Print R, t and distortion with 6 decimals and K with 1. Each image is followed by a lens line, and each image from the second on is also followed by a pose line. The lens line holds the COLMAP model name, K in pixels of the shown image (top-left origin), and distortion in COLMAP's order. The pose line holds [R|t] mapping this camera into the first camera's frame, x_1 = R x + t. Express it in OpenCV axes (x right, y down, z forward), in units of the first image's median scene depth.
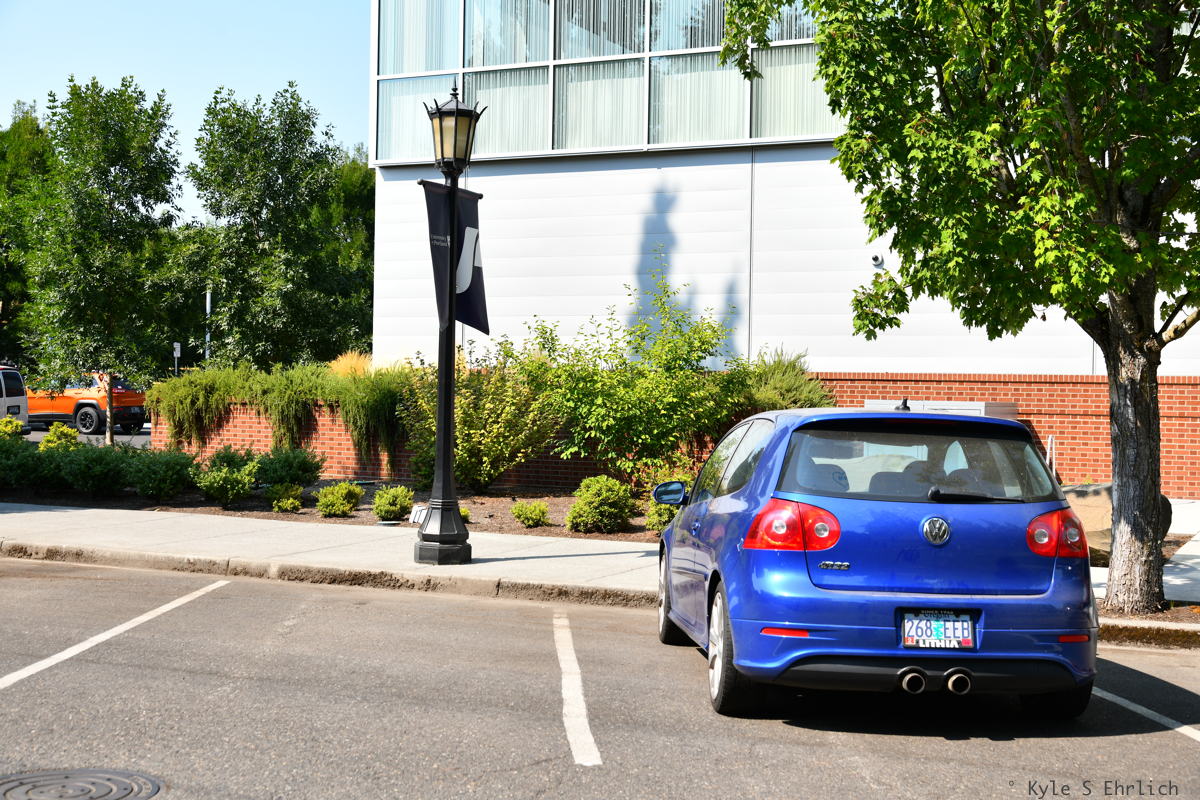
lens RADIAL K [[1622.8, 0, 600.0], [0, 1622.8, 400.0], [0, 0, 1]] dist [-0.038529, 0.067088]
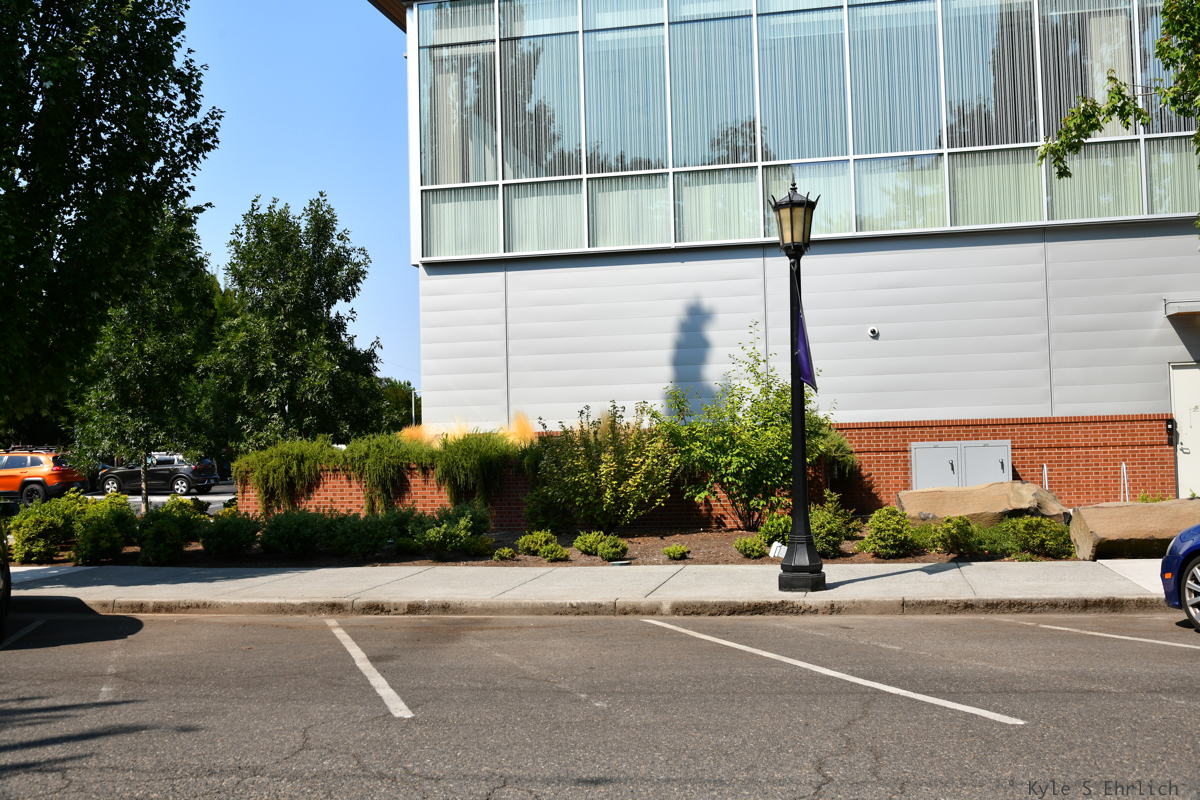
lens RADIAL K [[1280.2, 0, 565.9], [0, 1280.2, 404.3], [0, 0, 1]] dist [-0.058679, 0.048647]
pose [[0.968346, -0.032090, 0.247539, -0.461754], [0.042823, 0.998356, -0.038096, -0.004517], [-0.245910, 0.047491, 0.968129, 0.145747]]
